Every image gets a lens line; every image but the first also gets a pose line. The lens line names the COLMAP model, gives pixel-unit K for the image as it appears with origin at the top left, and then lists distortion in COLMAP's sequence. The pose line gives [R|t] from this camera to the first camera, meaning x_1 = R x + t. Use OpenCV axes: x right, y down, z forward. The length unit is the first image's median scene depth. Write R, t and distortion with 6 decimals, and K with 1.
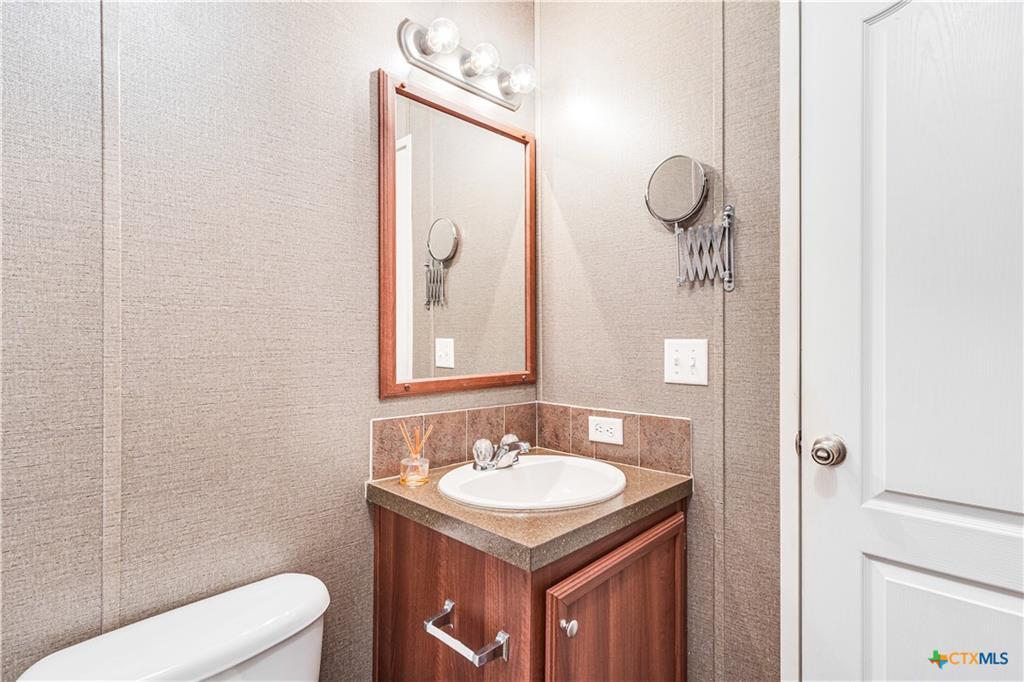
lens RADIAL K [[510.7, 0, 518.1], [0, 510.7, 339.7], [0, 0, 1]] dist [0.000952, 0.000812]
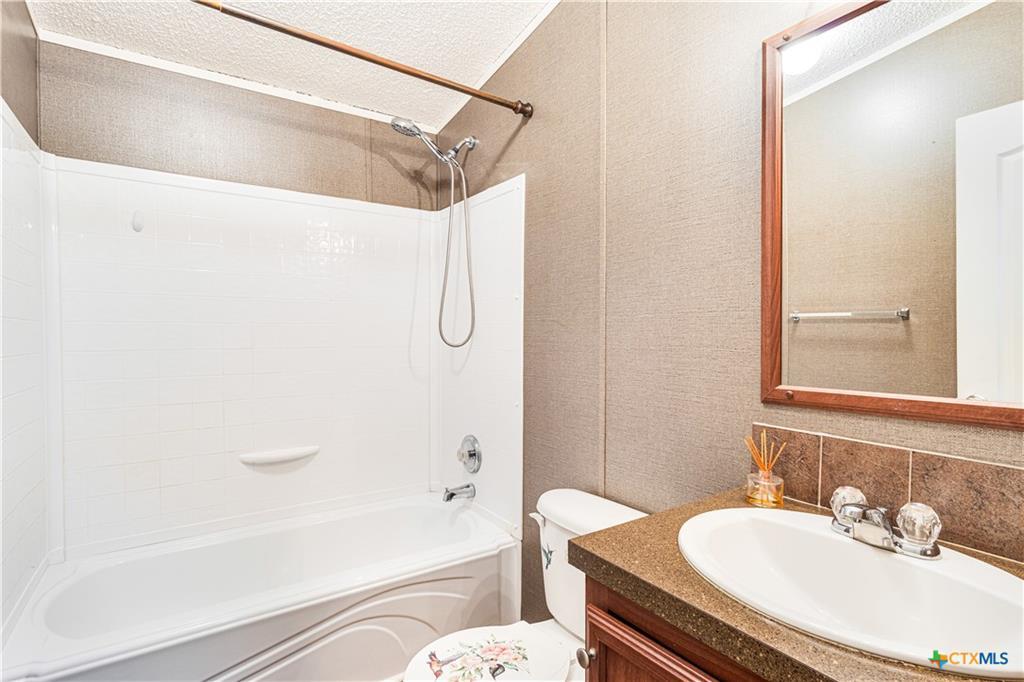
lens RADIAL K [[510.7, 0, 518.1], [0, 510.7, 339.7], [0, 0, 1]] dist [0.000952, 0.000812]
pose [[-0.220356, 0.006133, -0.975400, 0.732186], [-0.002180, 0.999975, 0.006780, -0.002315], [0.975417, 0.003620, -0.220337, 0.784296]]
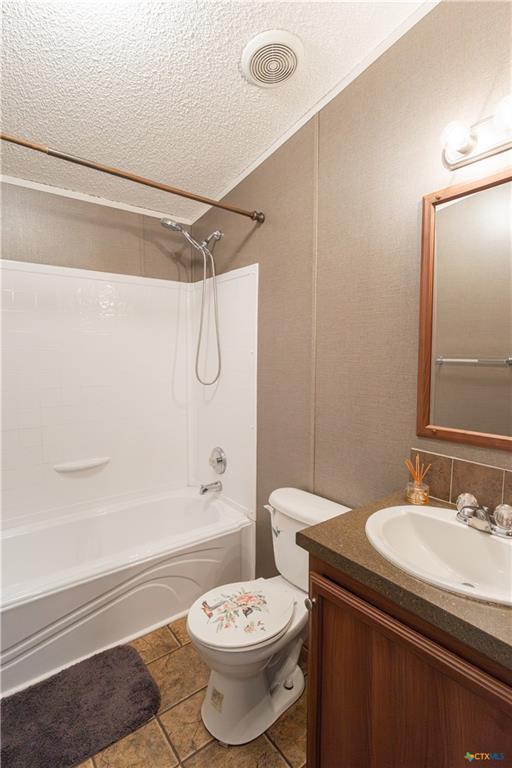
lens RADIAL K [[380.4, 0, 272.0], [0, 380.4, 375.5], [0, 0, 1]] dist [0.001536, 0.000324]
pose [[-0.141984, 0.037534, -0.989157, 0.848080], [-0.013116, 0.999122, 0.039795, -0.090694], [0.989782, 0.018625, -0.141367, 0.754853]]
